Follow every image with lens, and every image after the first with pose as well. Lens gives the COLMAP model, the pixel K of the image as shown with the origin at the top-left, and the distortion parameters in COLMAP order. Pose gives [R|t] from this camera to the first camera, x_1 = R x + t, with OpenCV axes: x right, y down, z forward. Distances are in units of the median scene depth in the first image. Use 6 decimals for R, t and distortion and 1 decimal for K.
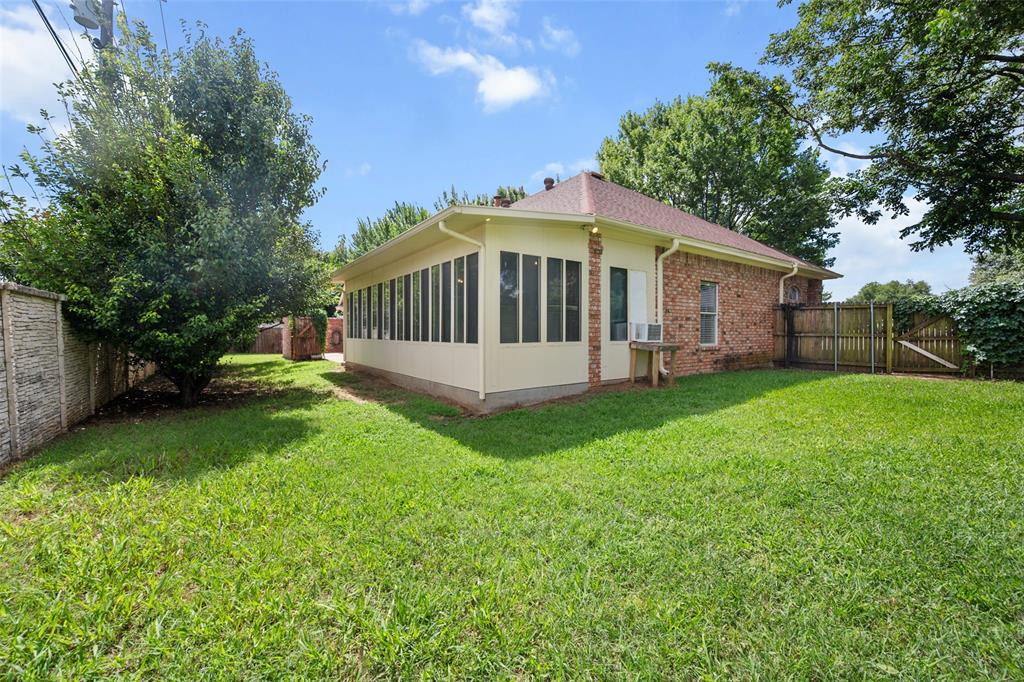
lens RADIAL K [[403.6, 0, 519.1], [0, 403.6, 334.7], [0, 0, 1]] dist [0.001119, 0.000063]
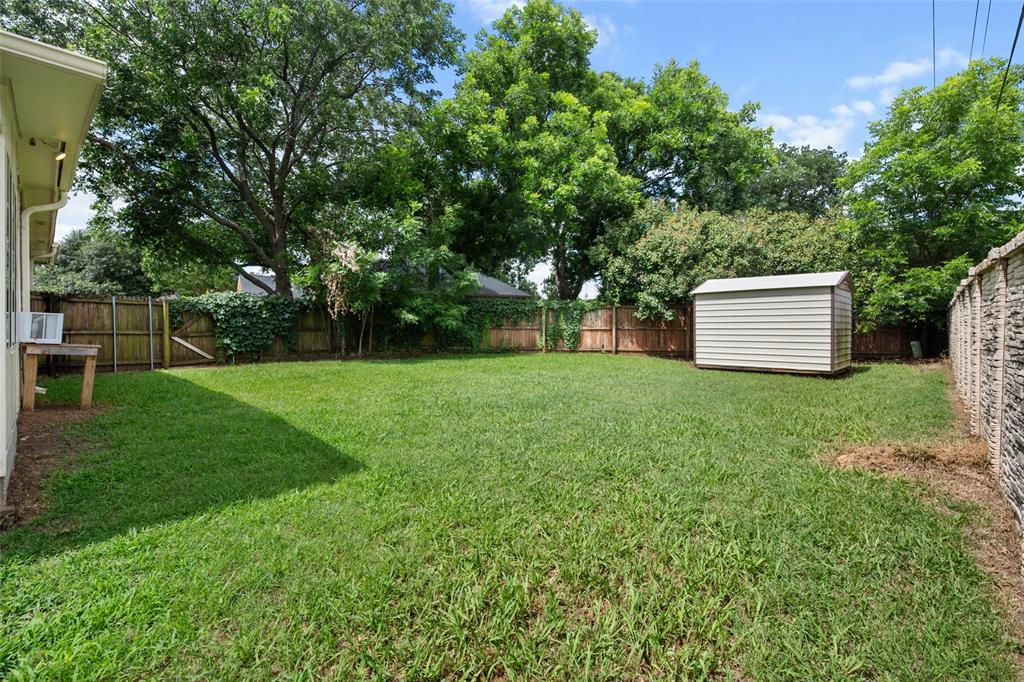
lens RADIAL K [[444.8, 0, 512.0], [0, 444.8, 341.0], [0, 0, 1]] dist [0.000672, 0.000055]
pose [[-0.162125, -0.026128, 0.986424, -0.410012], [0.010416, 0.999548, 0.028187, 0.001907], [-0.986715, 0.014844, -0.161780, 0.327553]]
